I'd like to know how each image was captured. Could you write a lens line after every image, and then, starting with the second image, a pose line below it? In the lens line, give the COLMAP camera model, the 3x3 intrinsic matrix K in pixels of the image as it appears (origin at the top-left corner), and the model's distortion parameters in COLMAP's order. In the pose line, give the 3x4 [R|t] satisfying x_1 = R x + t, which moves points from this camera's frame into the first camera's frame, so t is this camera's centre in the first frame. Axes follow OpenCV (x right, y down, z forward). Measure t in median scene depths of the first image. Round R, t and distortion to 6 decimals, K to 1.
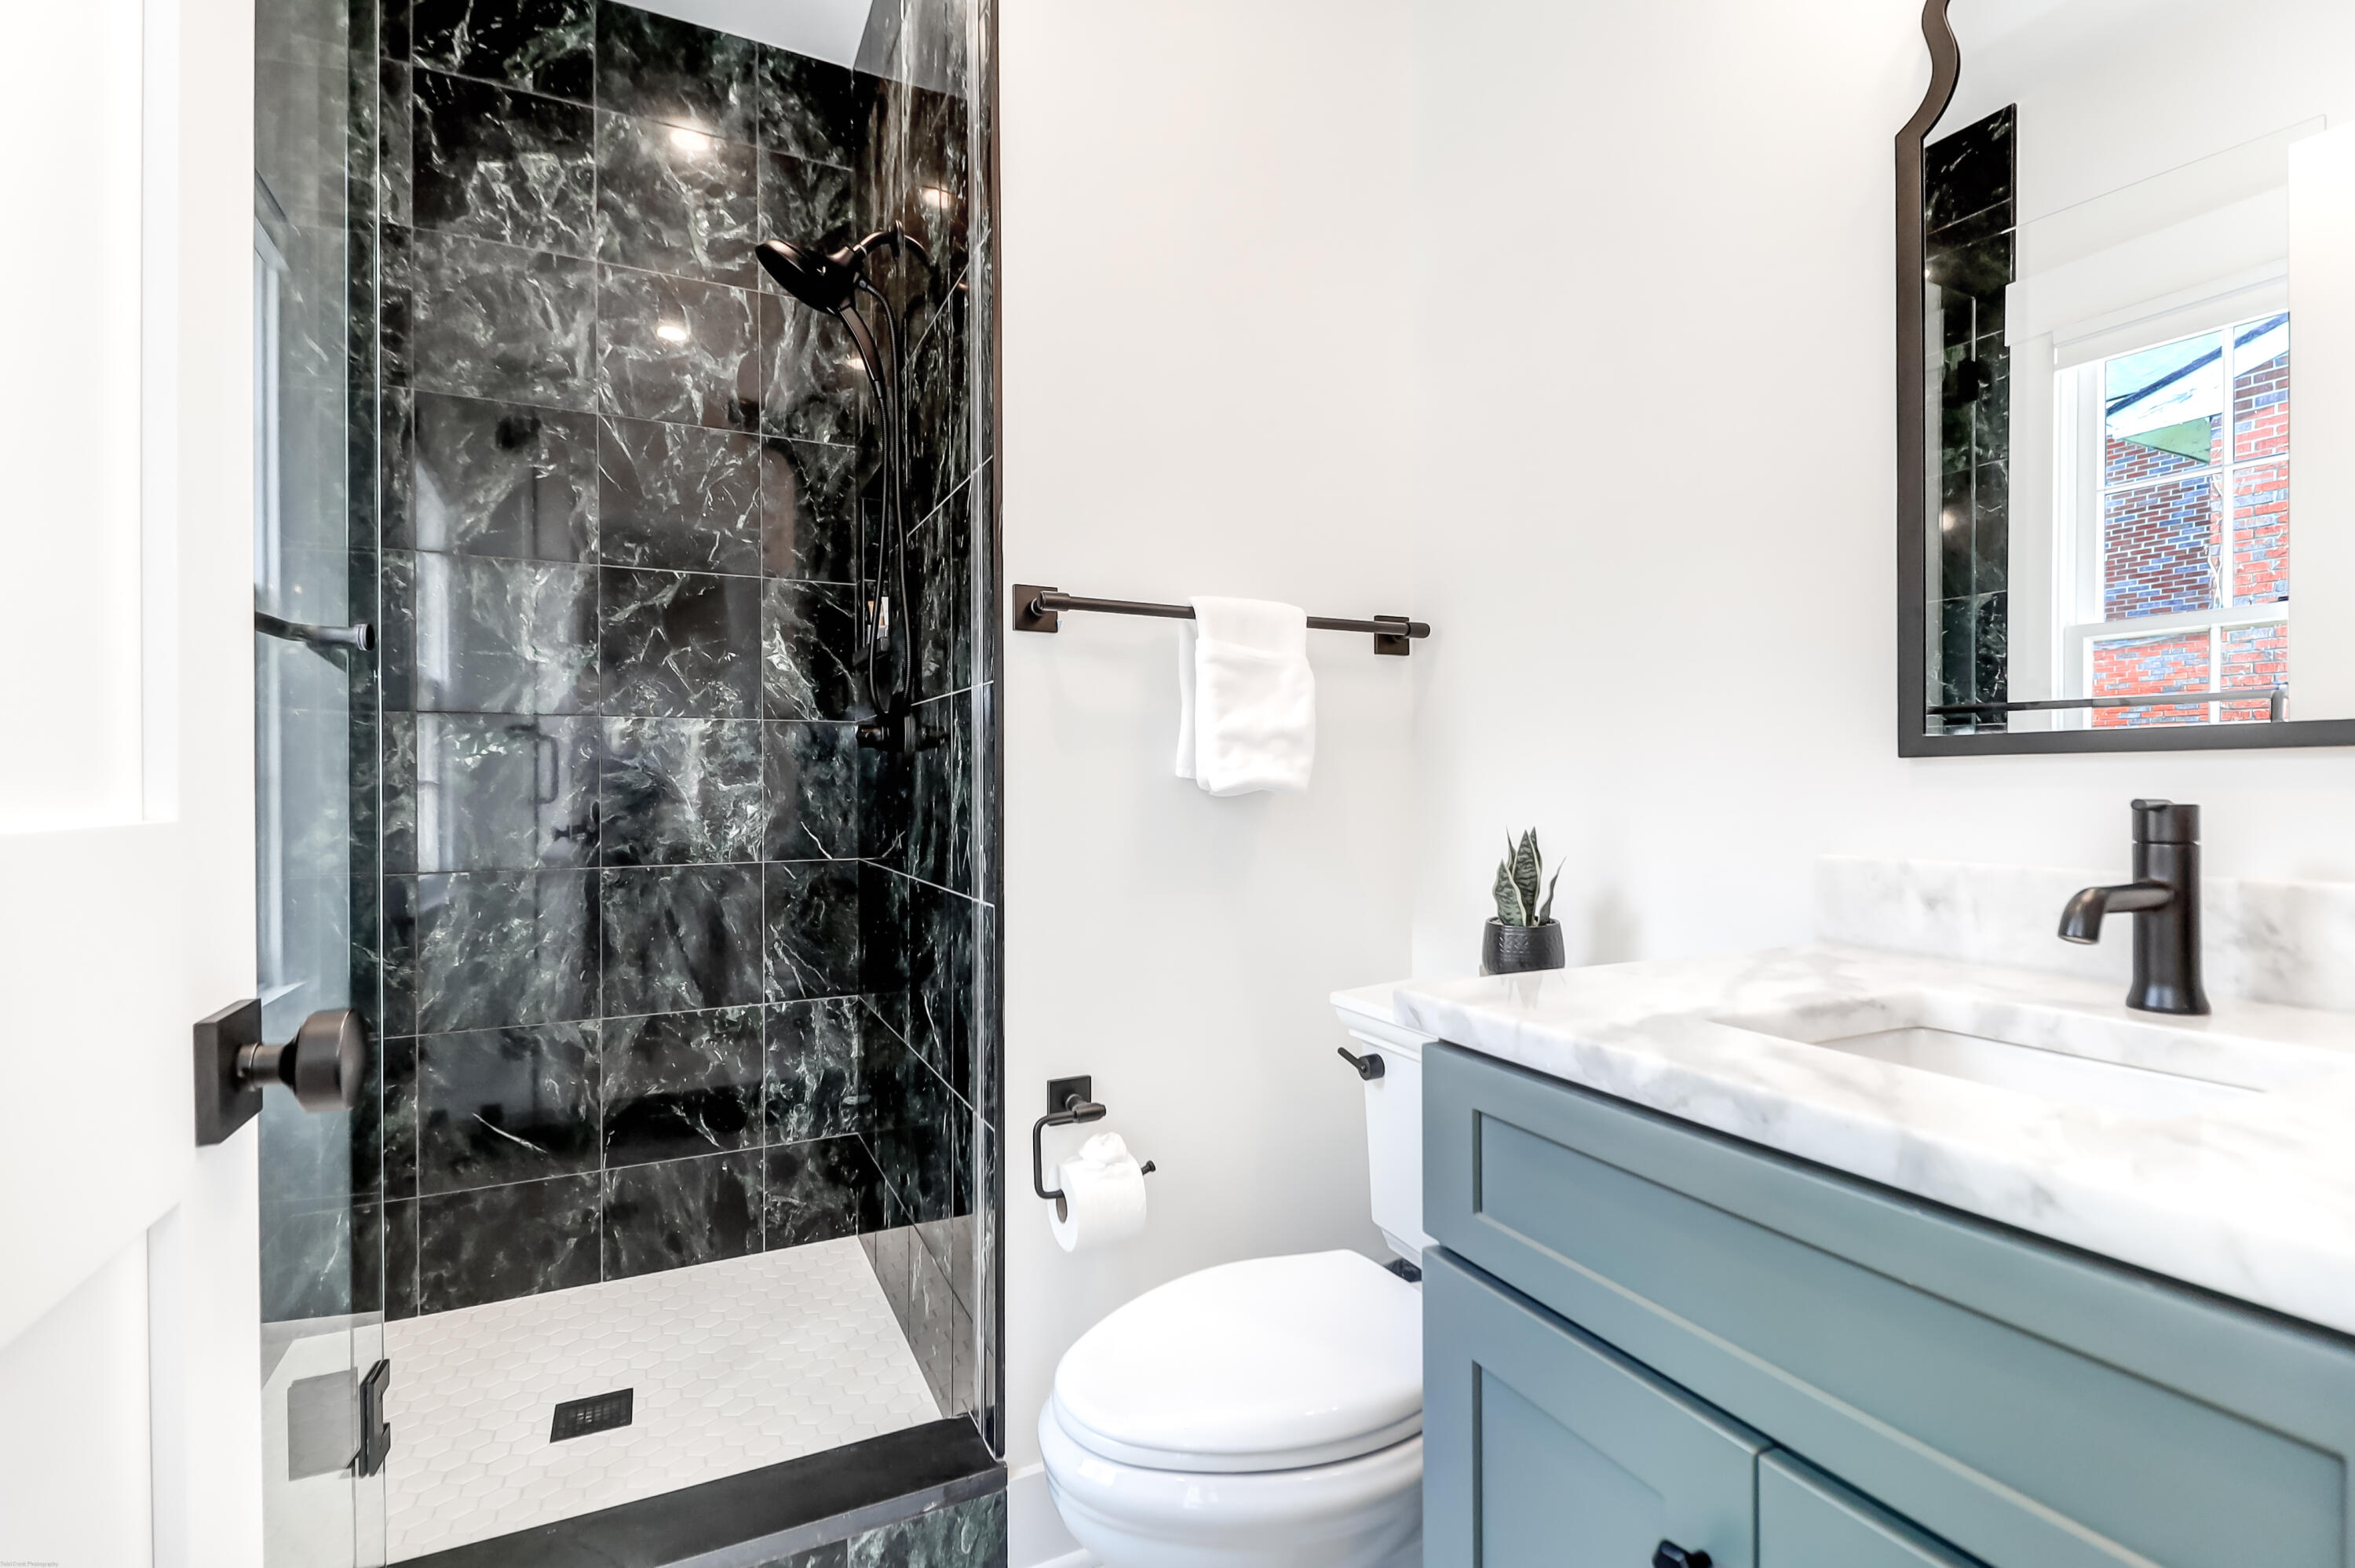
lens RADIAL K [[1081.9, 0, 1178.4], [0, 1081.9, 786.7], [0, 0, 1]] dist [0.004294, -0.003448]
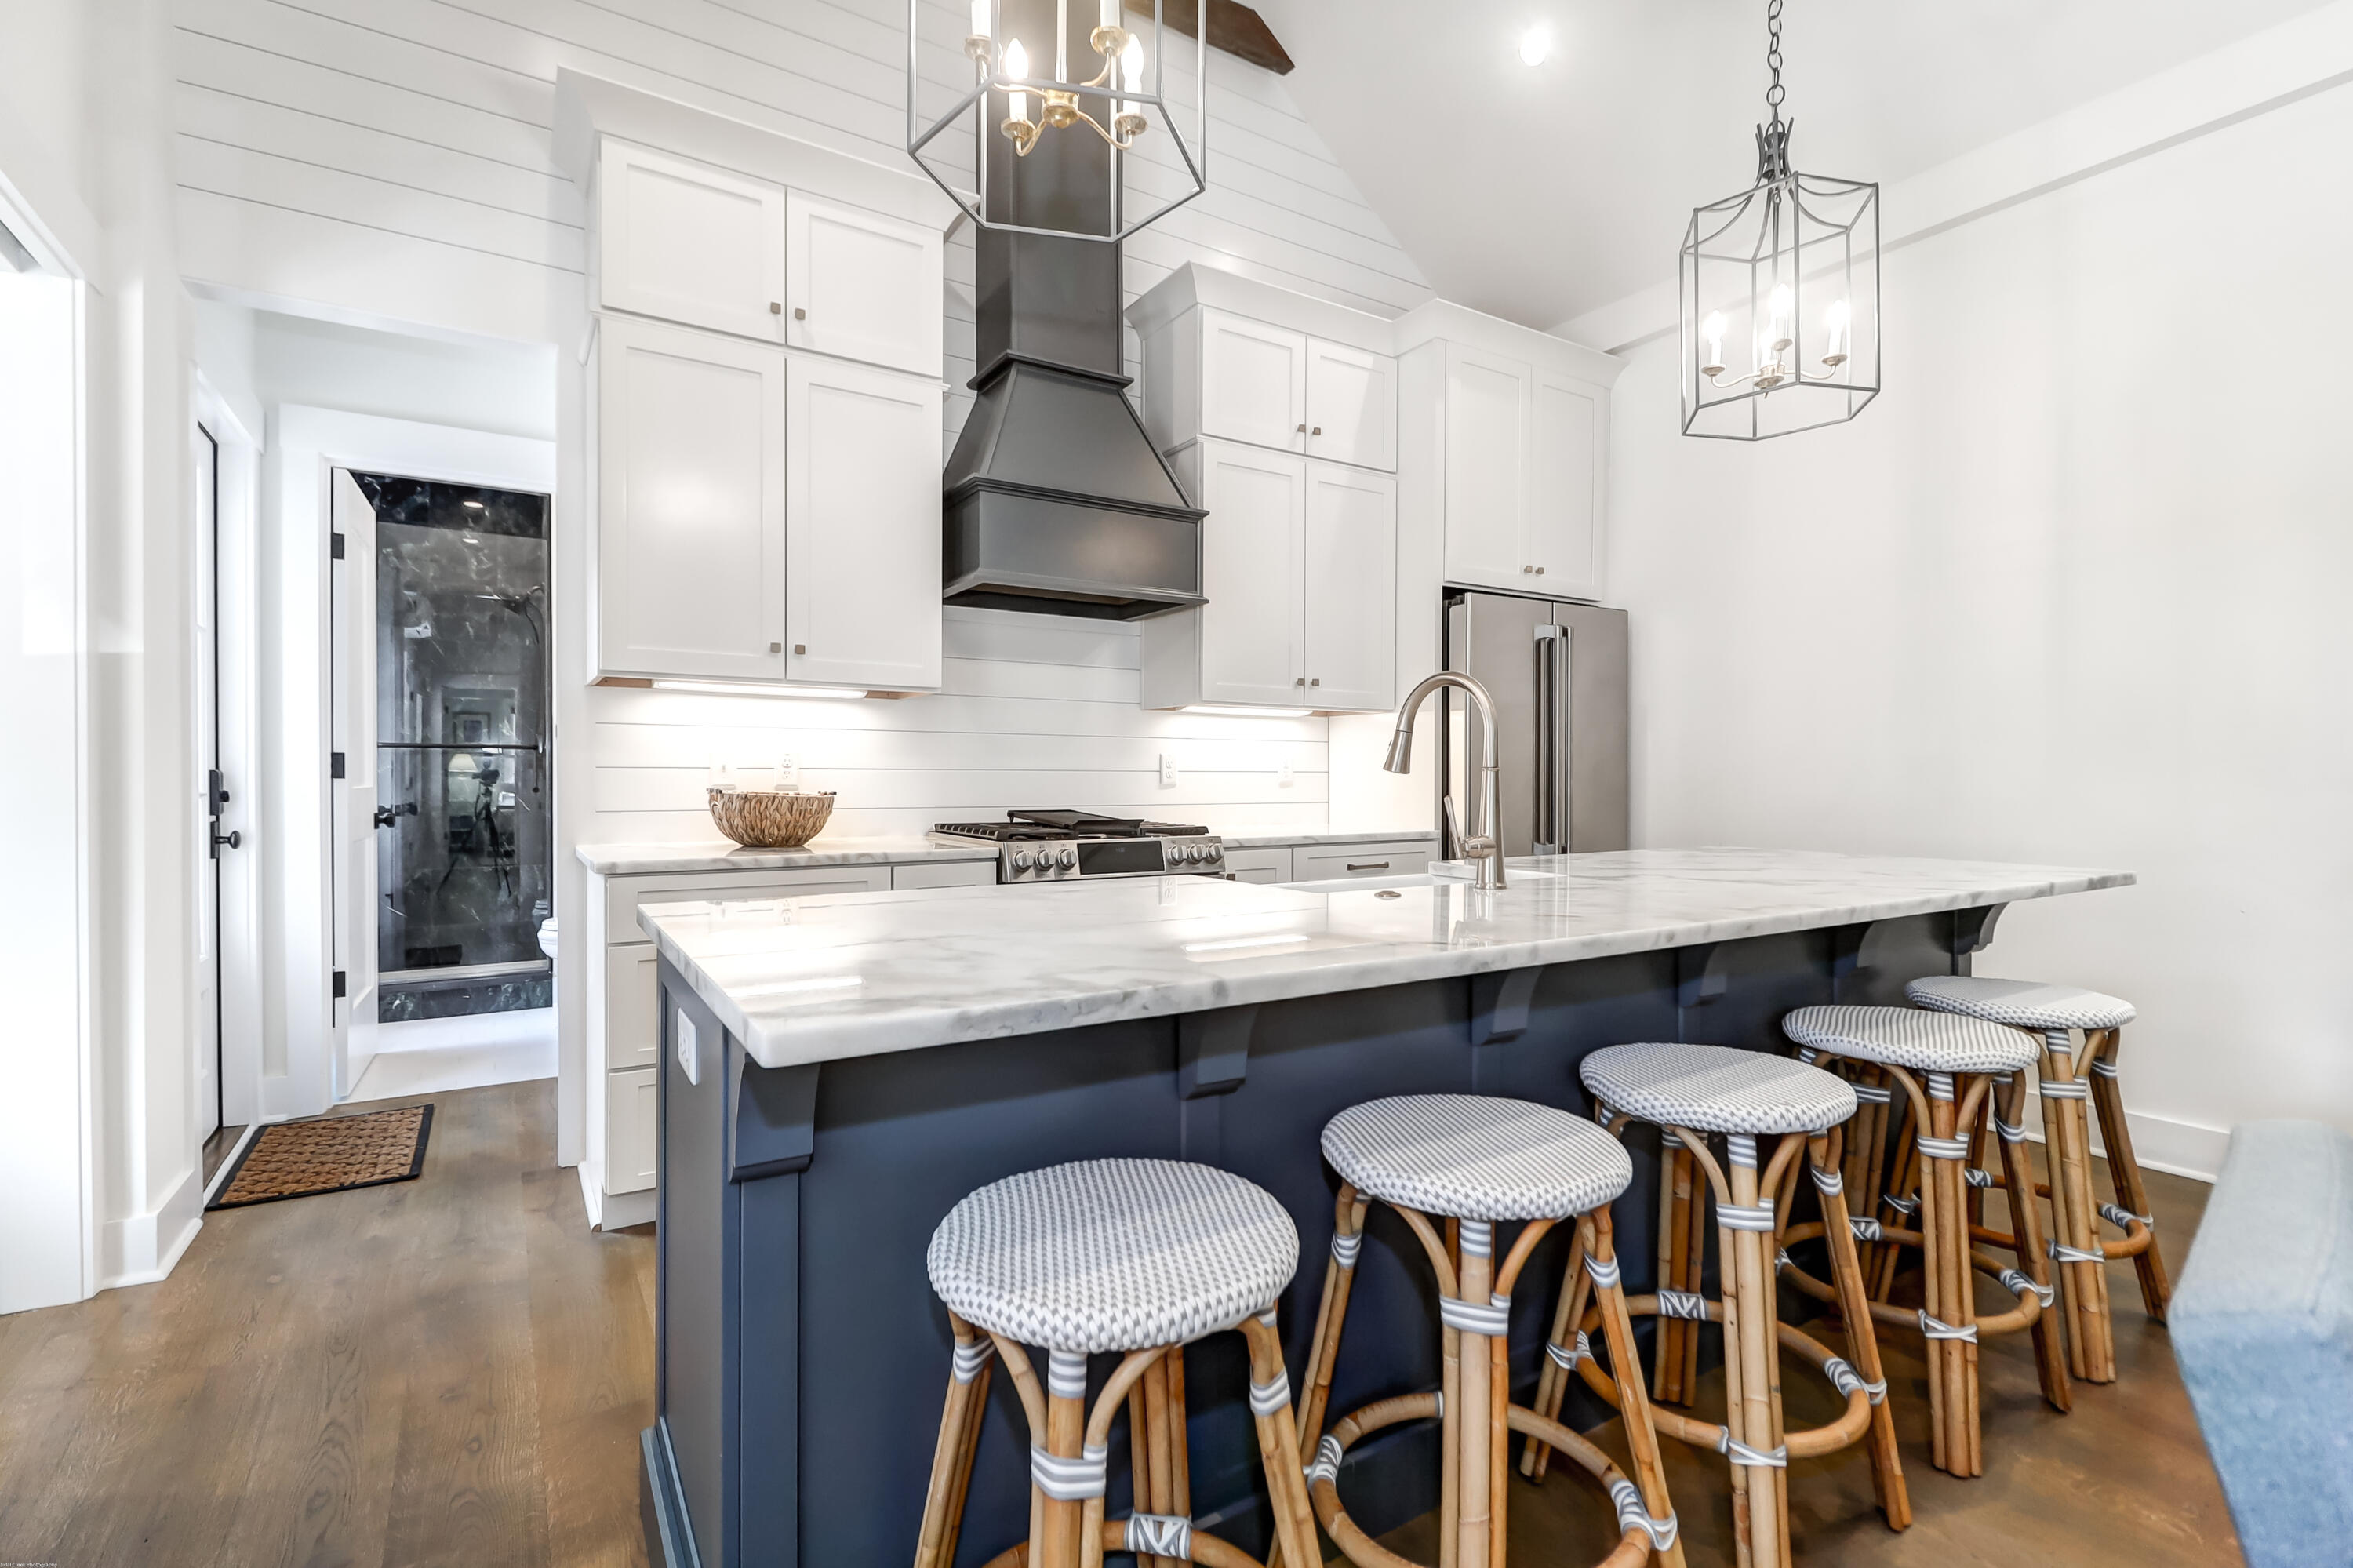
lens RADIAL K [[1081.2, 0, 1176.6], [0, 1081.2, 777.8], [0, 0, 1]] dist [0.004294, -0.003448]
pose [[0.993825, 0.000413, 0.110958, 0.966715], [-0.000189, 0.999998, -0.002031, -0.000053], [-0.110959, 0.001998, 0.993823, -1.801554]]
